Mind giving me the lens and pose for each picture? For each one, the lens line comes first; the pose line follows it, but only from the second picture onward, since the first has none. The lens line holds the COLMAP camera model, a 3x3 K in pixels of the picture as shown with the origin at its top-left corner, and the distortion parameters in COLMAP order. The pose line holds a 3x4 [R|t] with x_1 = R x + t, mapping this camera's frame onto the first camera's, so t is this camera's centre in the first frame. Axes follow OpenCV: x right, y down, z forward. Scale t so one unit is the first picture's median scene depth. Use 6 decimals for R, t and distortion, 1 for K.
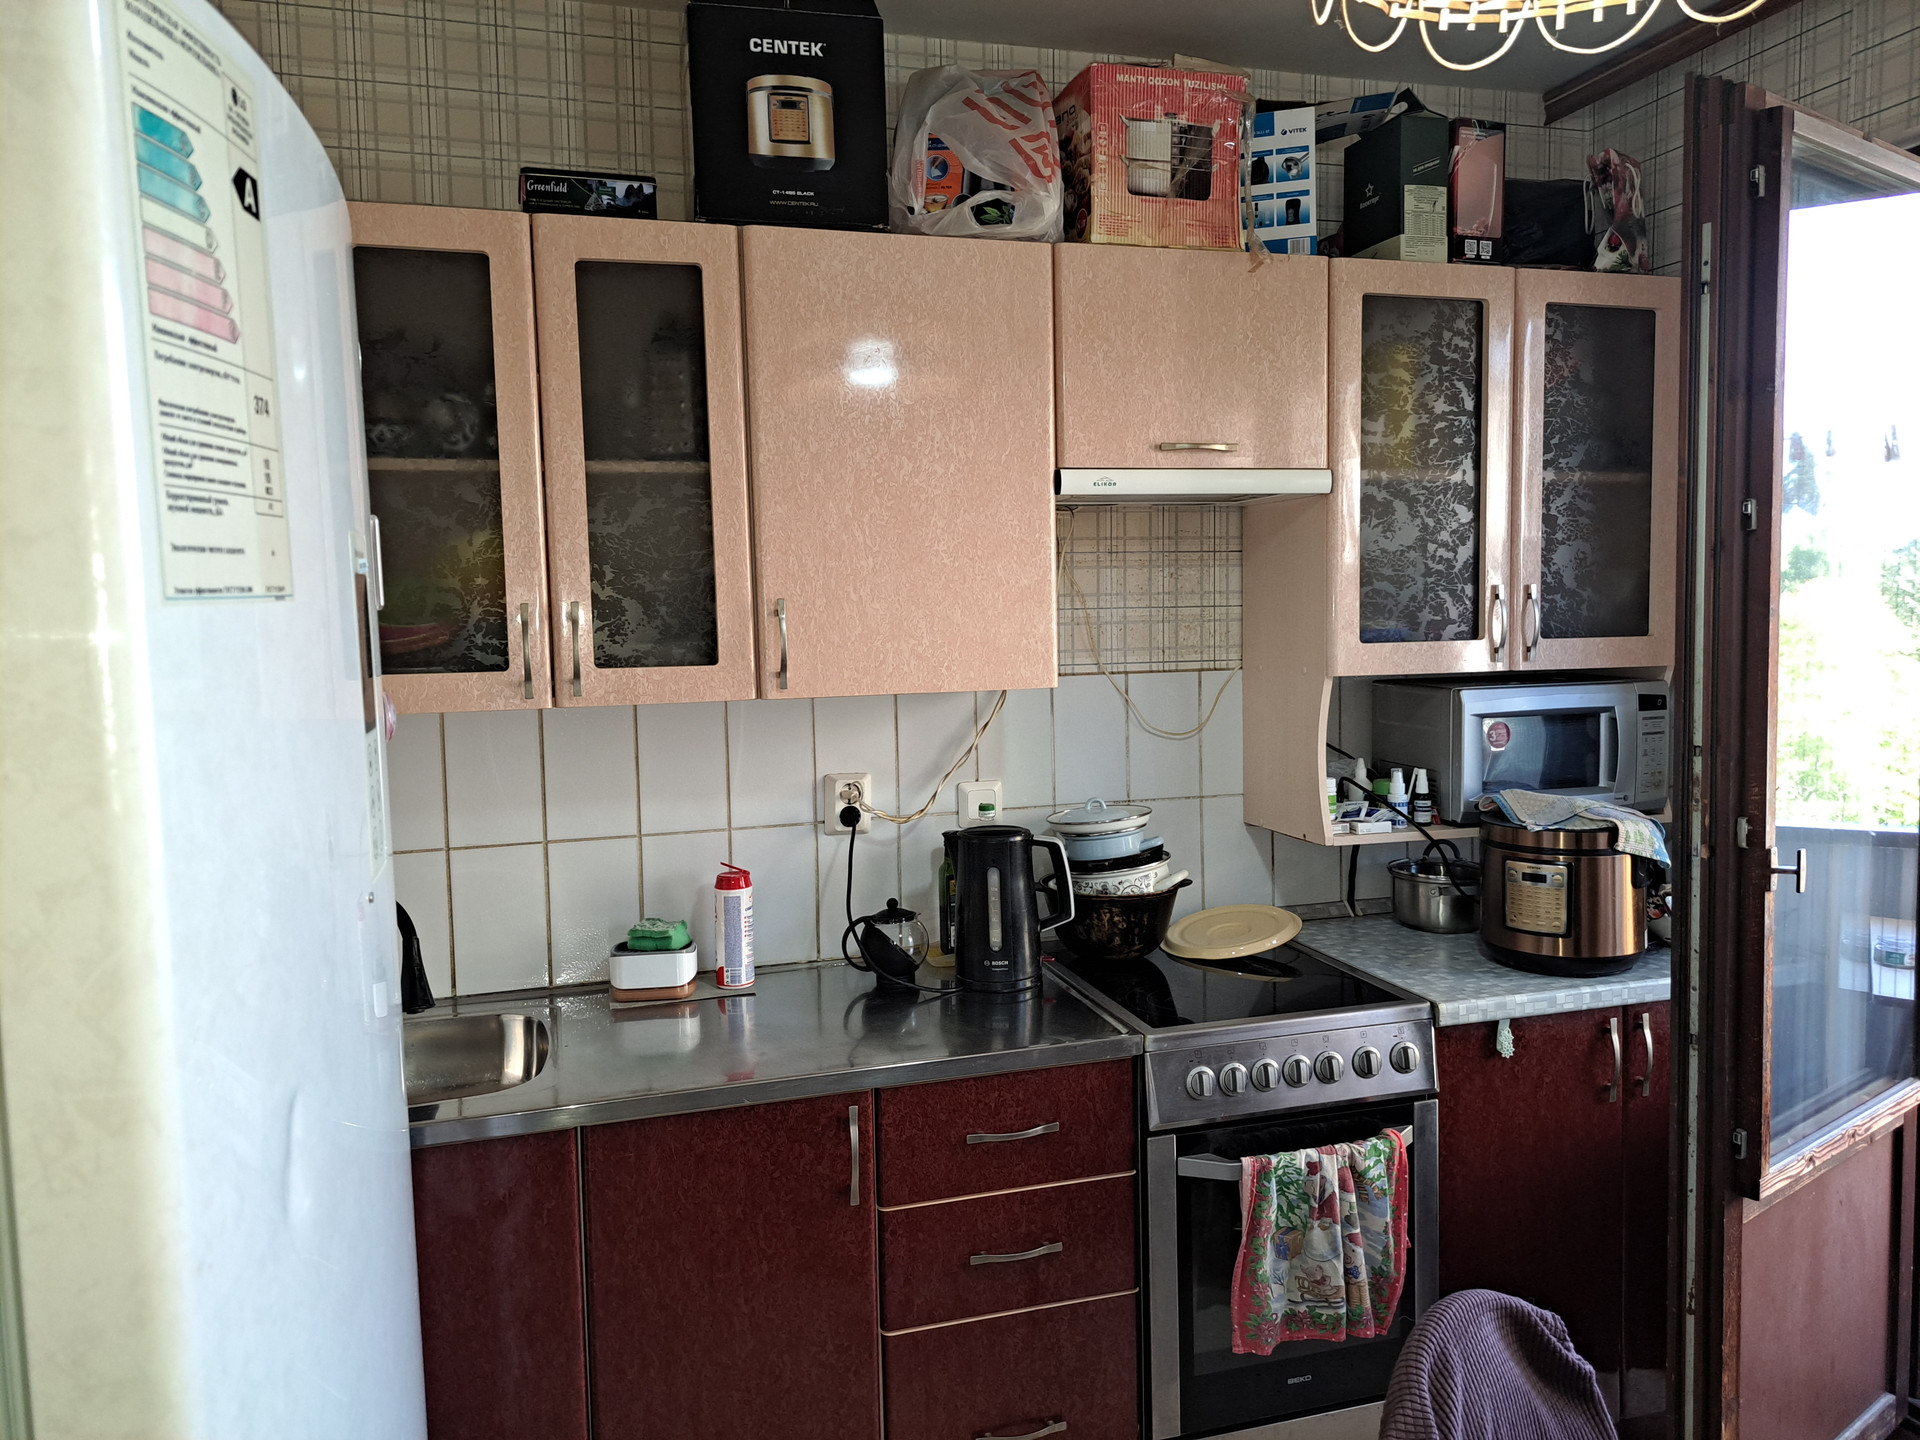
lens RADIAL K [[1374.9, 0, 958.2], [0, 1374.9, 718.7], [0, 0, 1]] dist [0.088438, -0.071597]
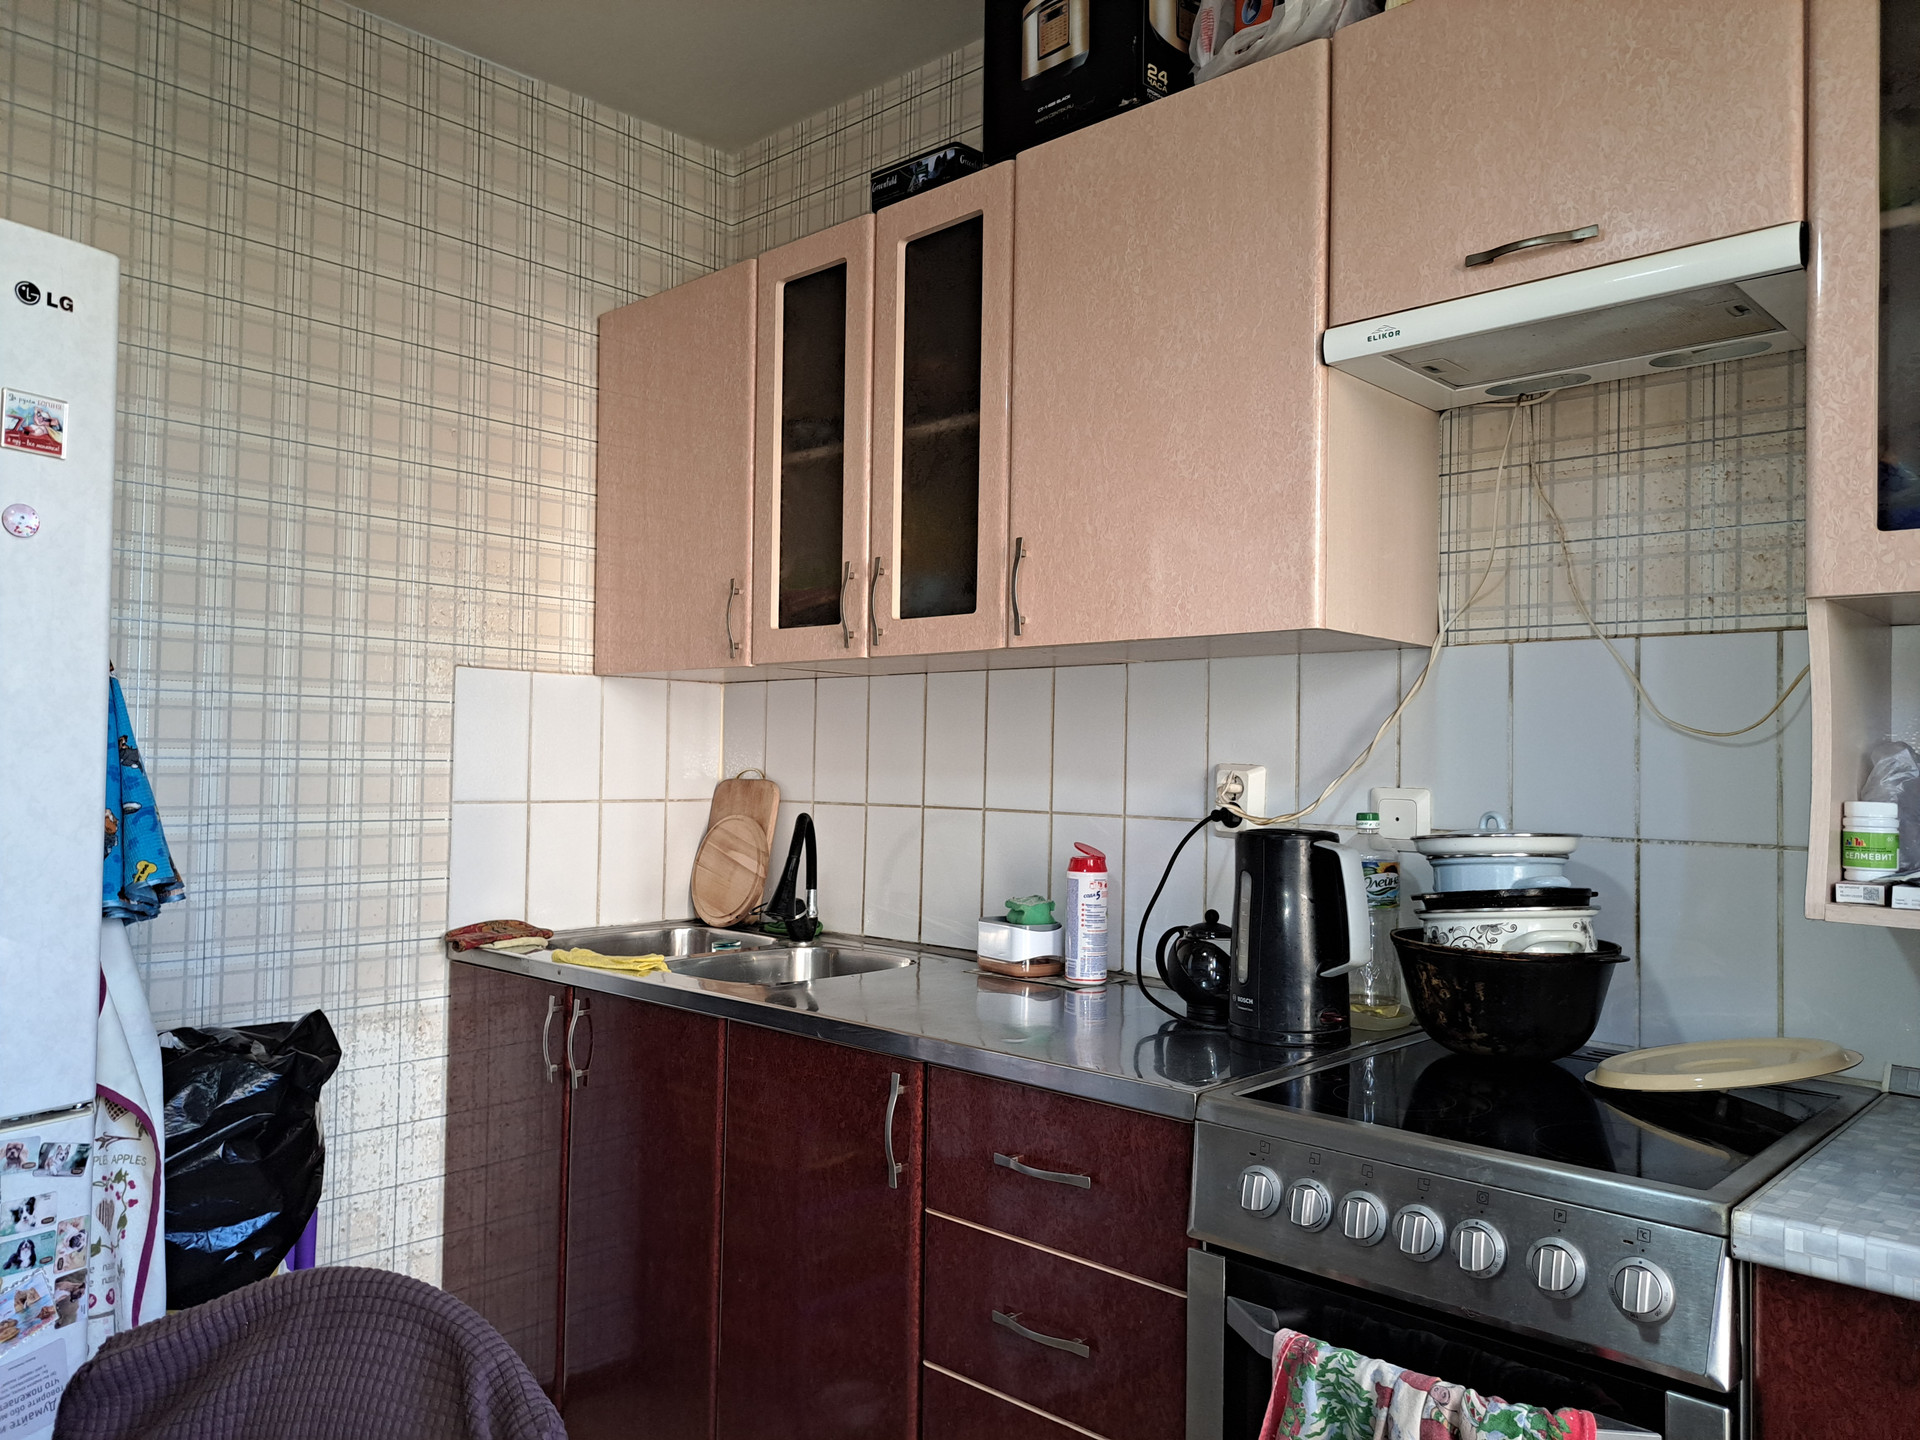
lens RADIAL K [[1374.9, 0, 950.4], [0, 1374.9, 720.0], [0, 0, 1]] dist [0.088438, -0.071597]
pose [[0.511362, 0.006295, -0.859342, 0.629630], [-0.099299, 0.993708, -0.051810, 0.086196], [0.853609, 0.111825, 0.508769, 0.490844]]
